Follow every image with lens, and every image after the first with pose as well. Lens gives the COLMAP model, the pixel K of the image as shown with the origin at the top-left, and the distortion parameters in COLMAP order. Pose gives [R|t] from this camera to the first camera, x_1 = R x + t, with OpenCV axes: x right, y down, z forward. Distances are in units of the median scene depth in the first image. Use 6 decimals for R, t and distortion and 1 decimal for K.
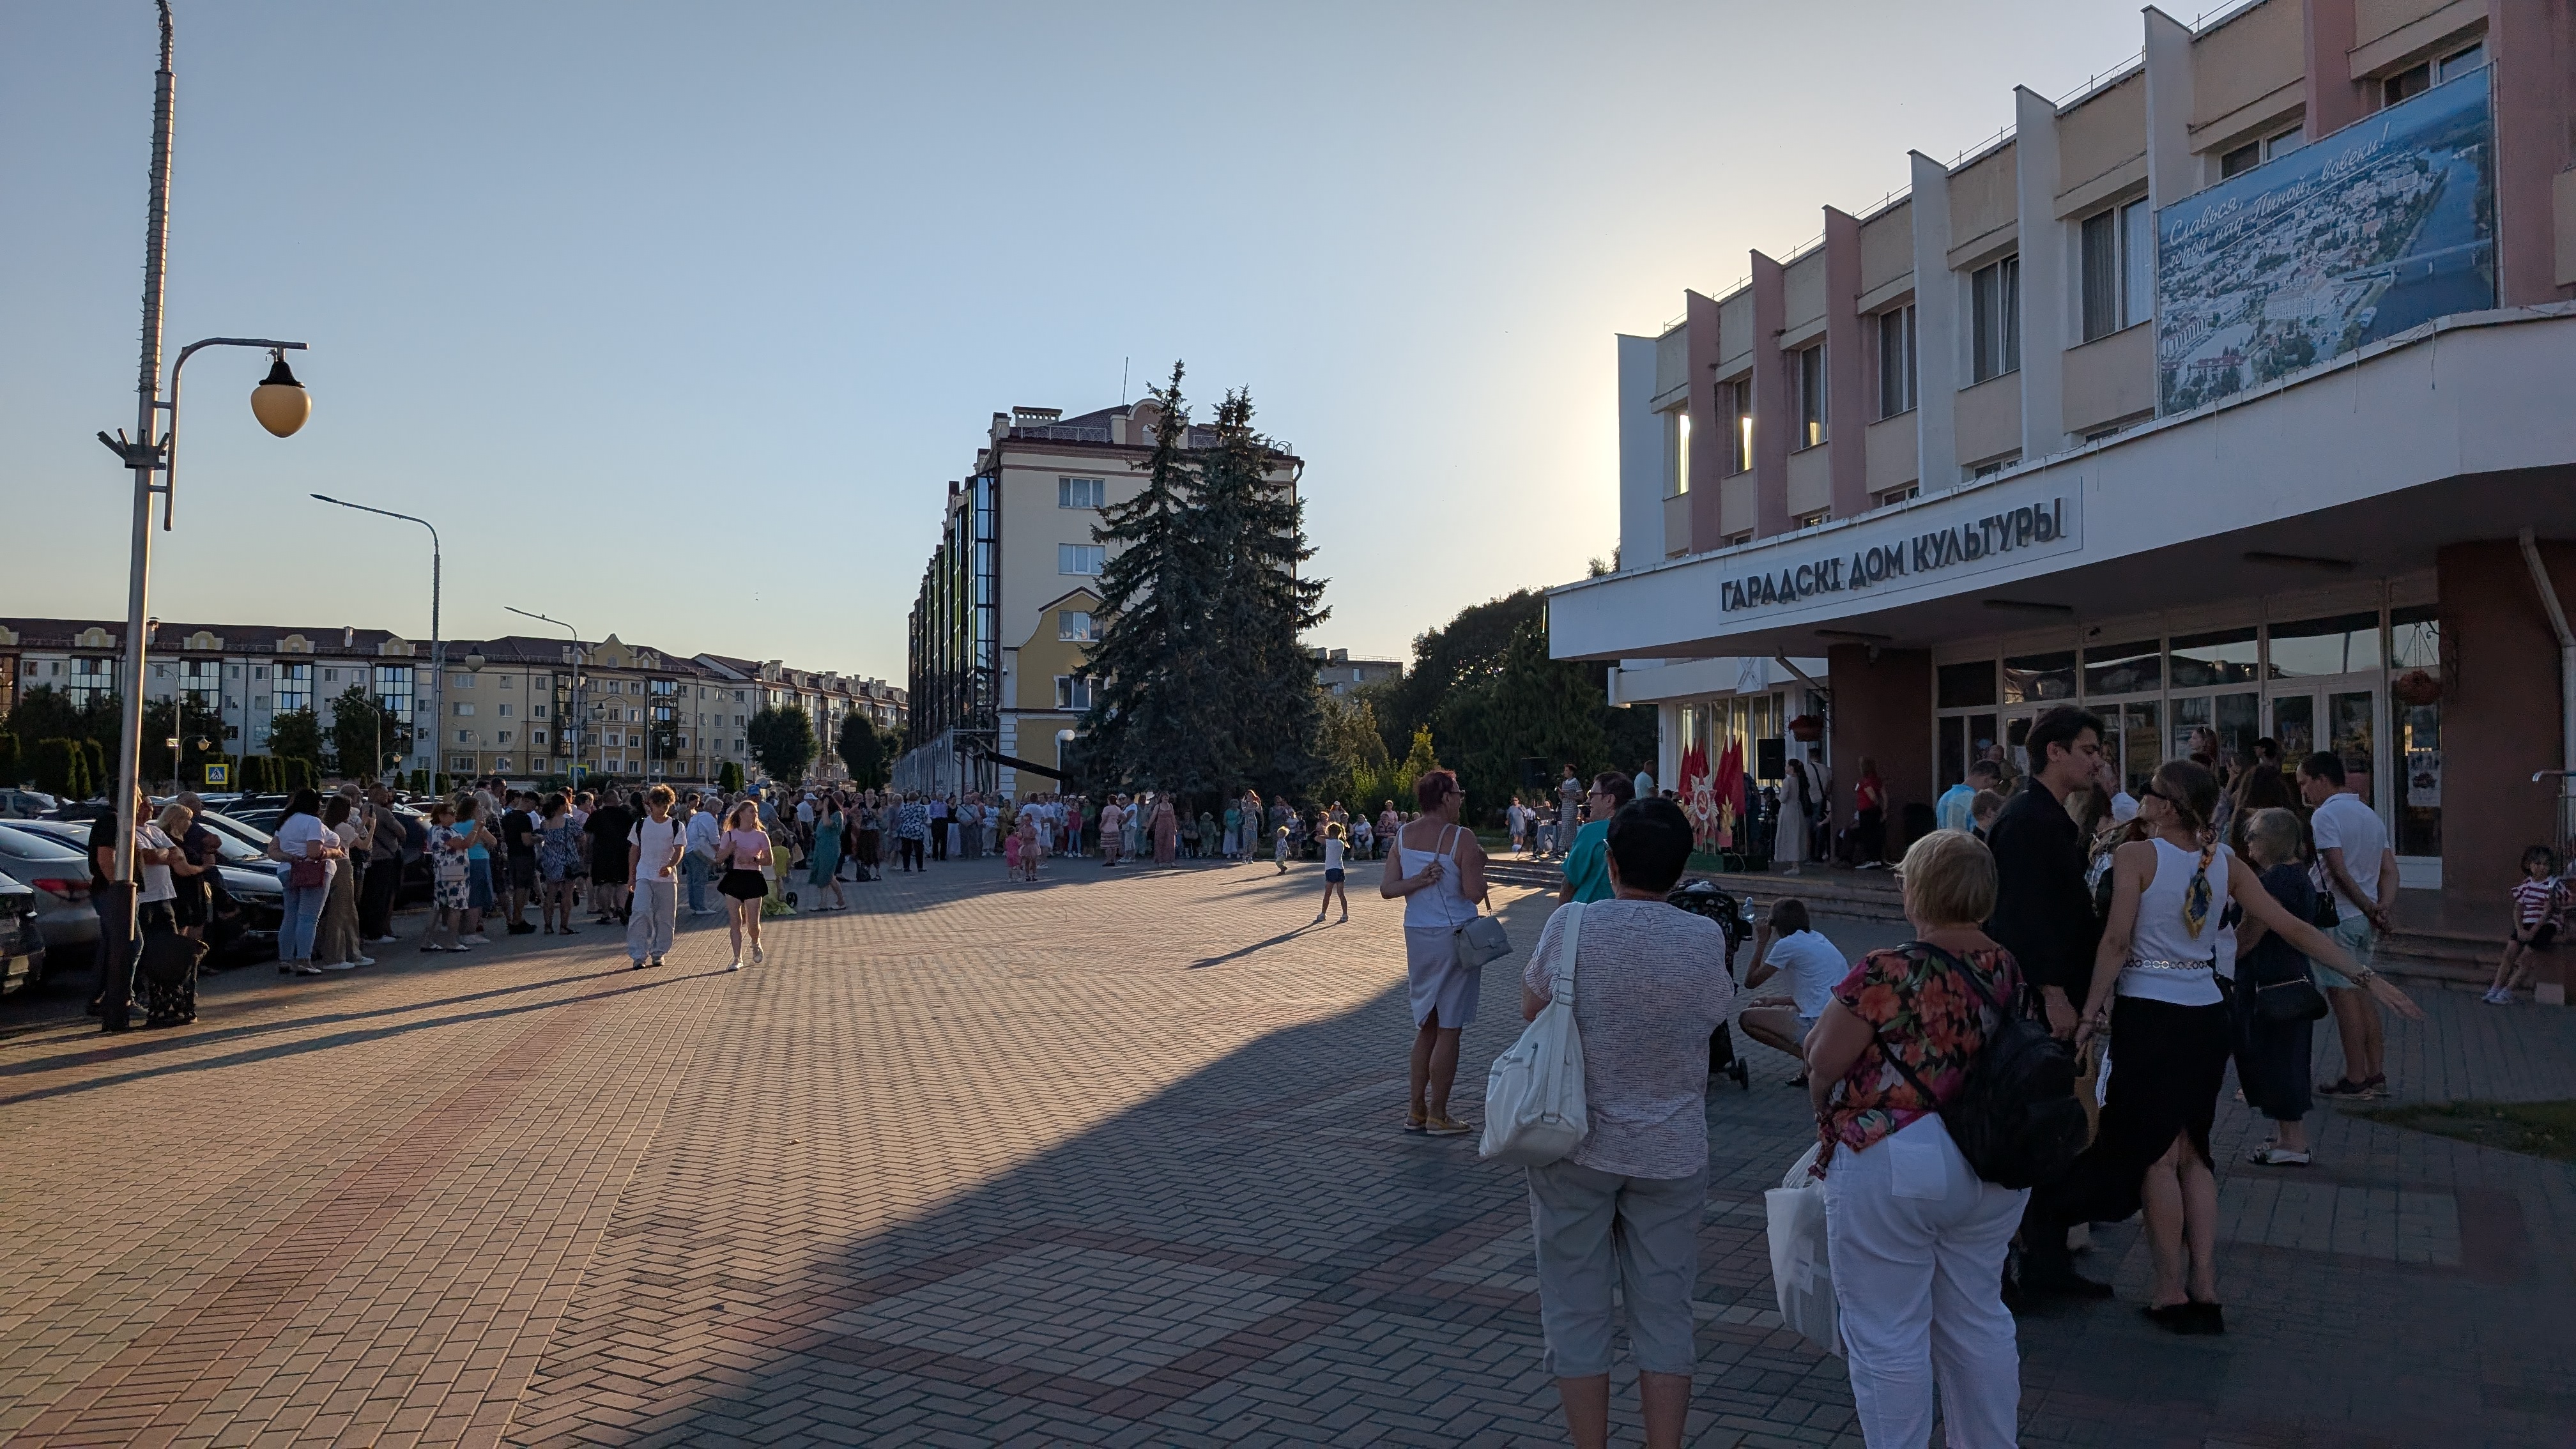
lens RADIAL K [[1844.5, 0, 1290.6], [0, 1844.5, 726.4], [0, 0, 1]] dist [-0.002516, 0.001496]
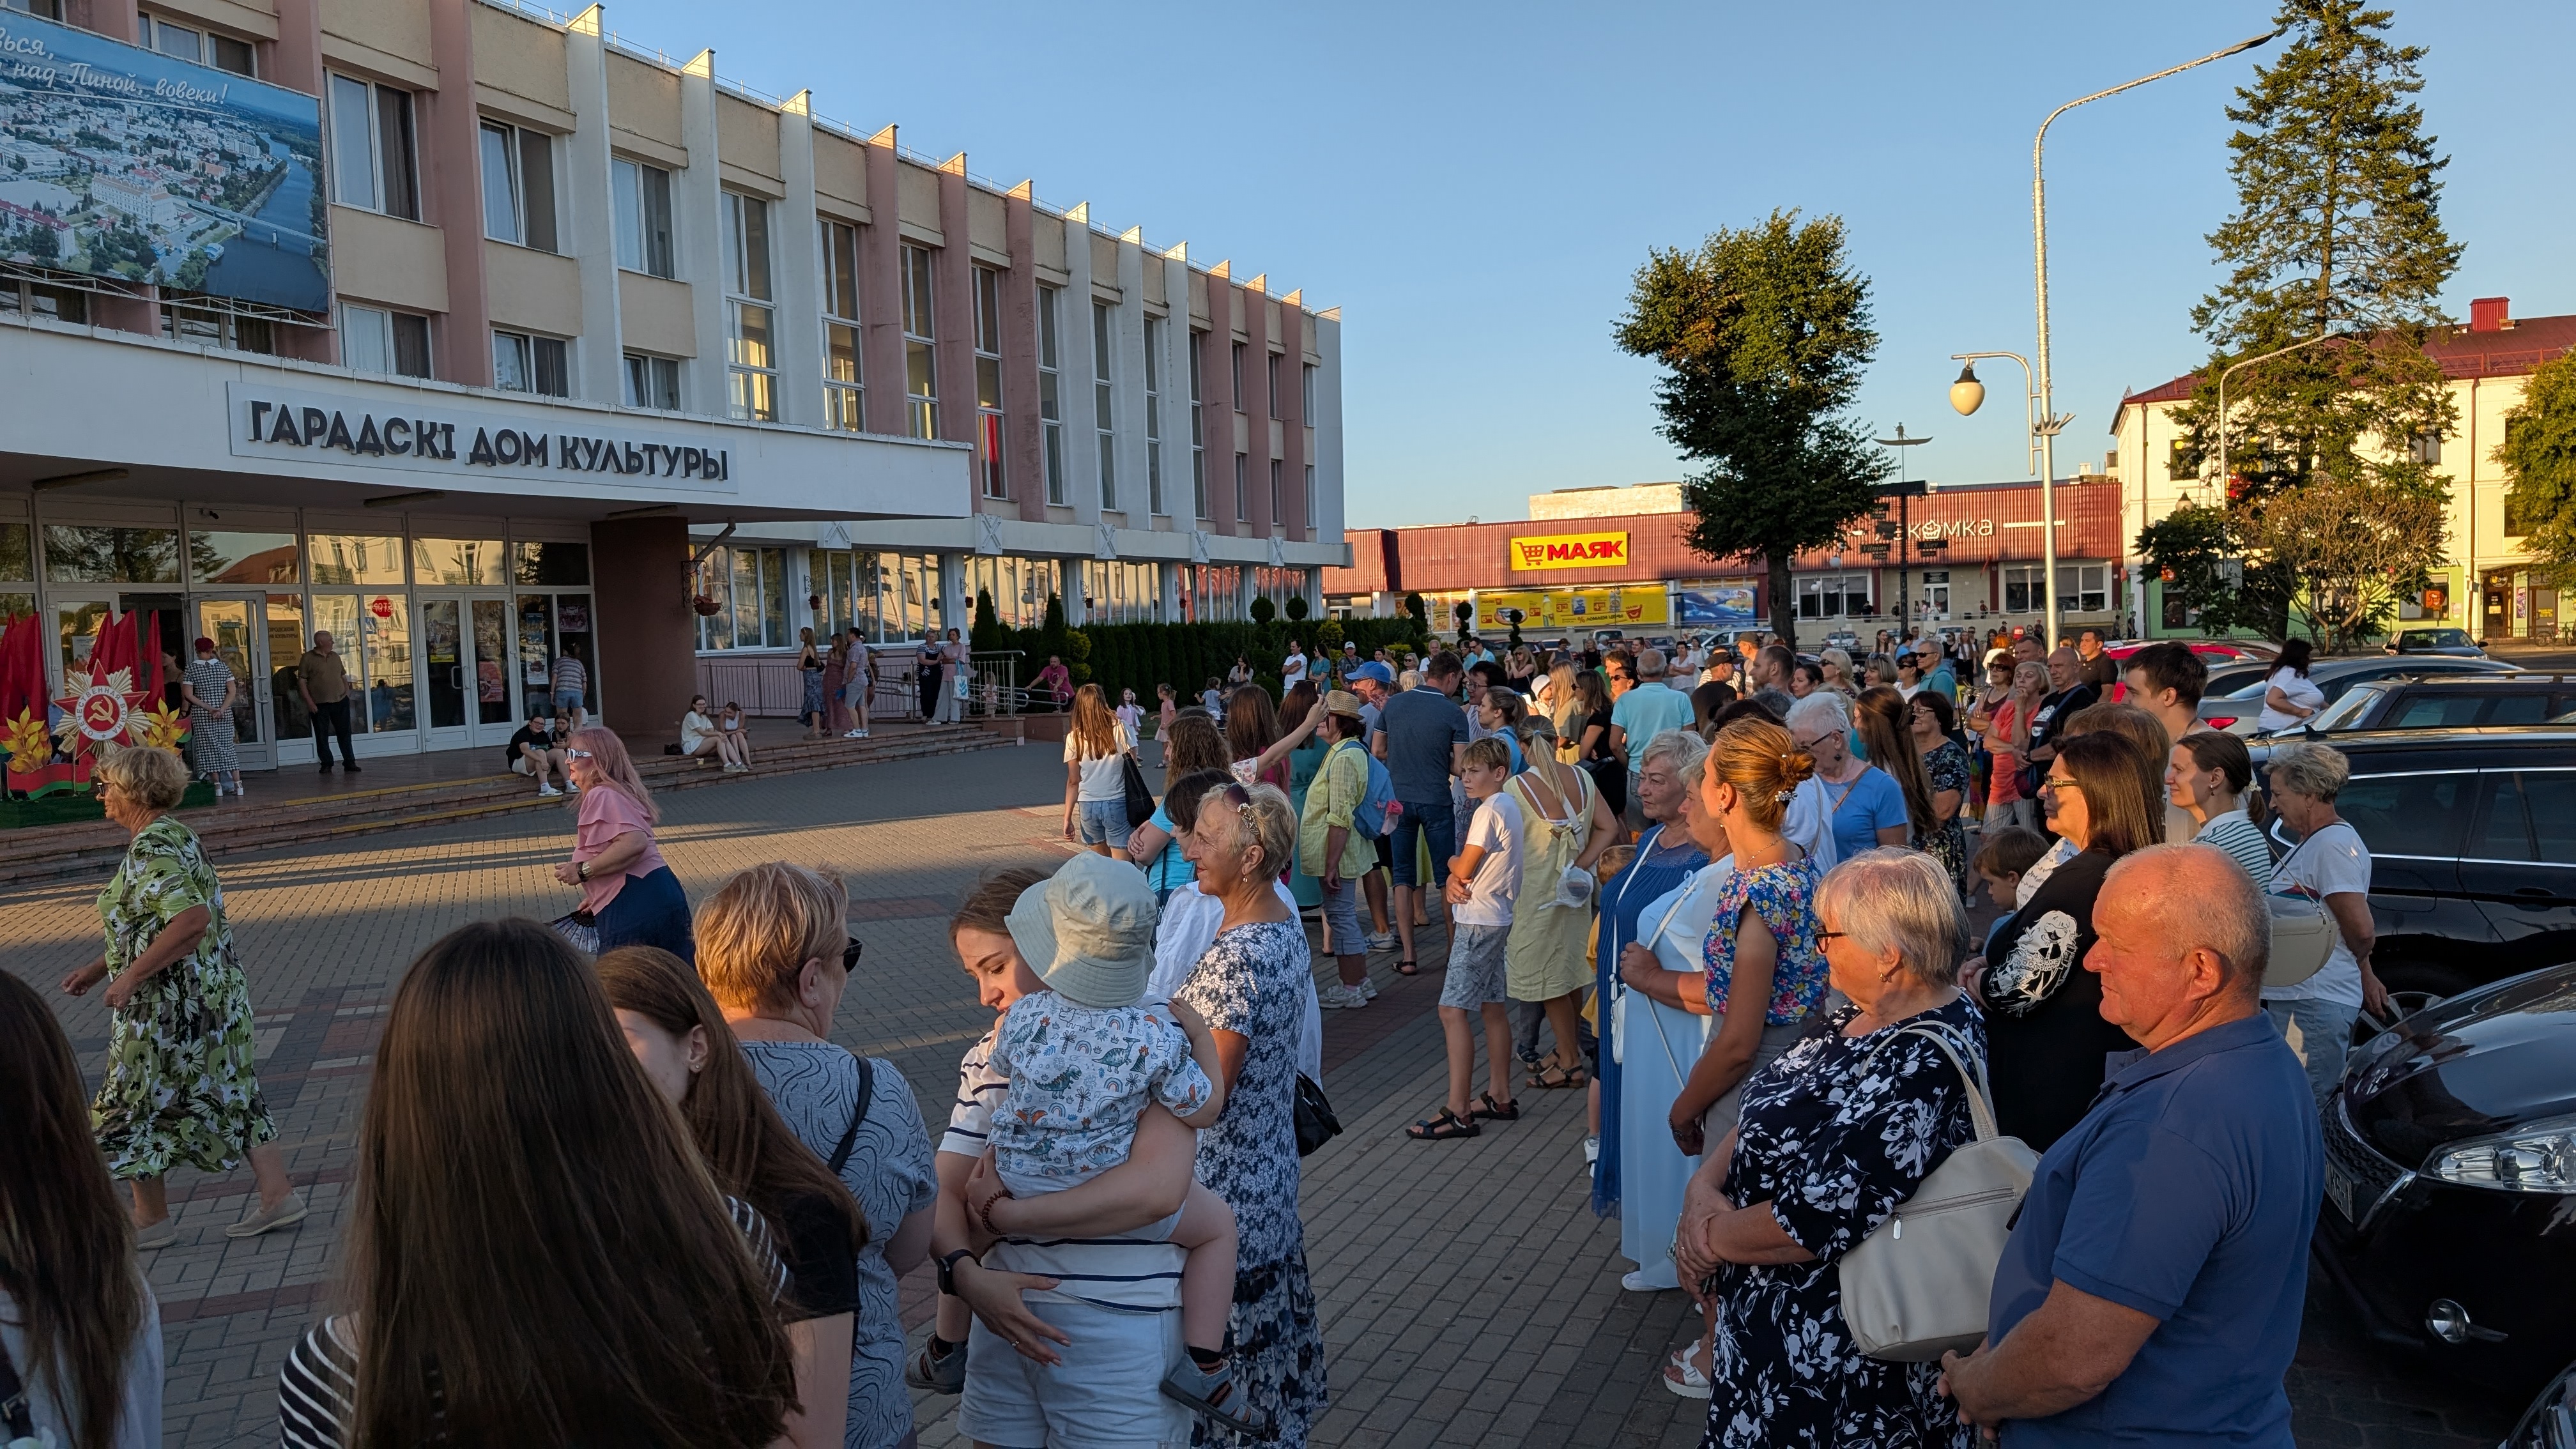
lens RADIAL K [[1844.5, 0, 1287.7], [0, 1844.5, 726.6], [0, 0, 1]] dist [-0.002516, 0.001496]
pose [[-0.796290, -0.007308, 0.604871, -0.604153], [0.006410, 0.999769, 0.020517, 0.043079], [-0.604882, 0.020215, -0.796059, 1.531962]]
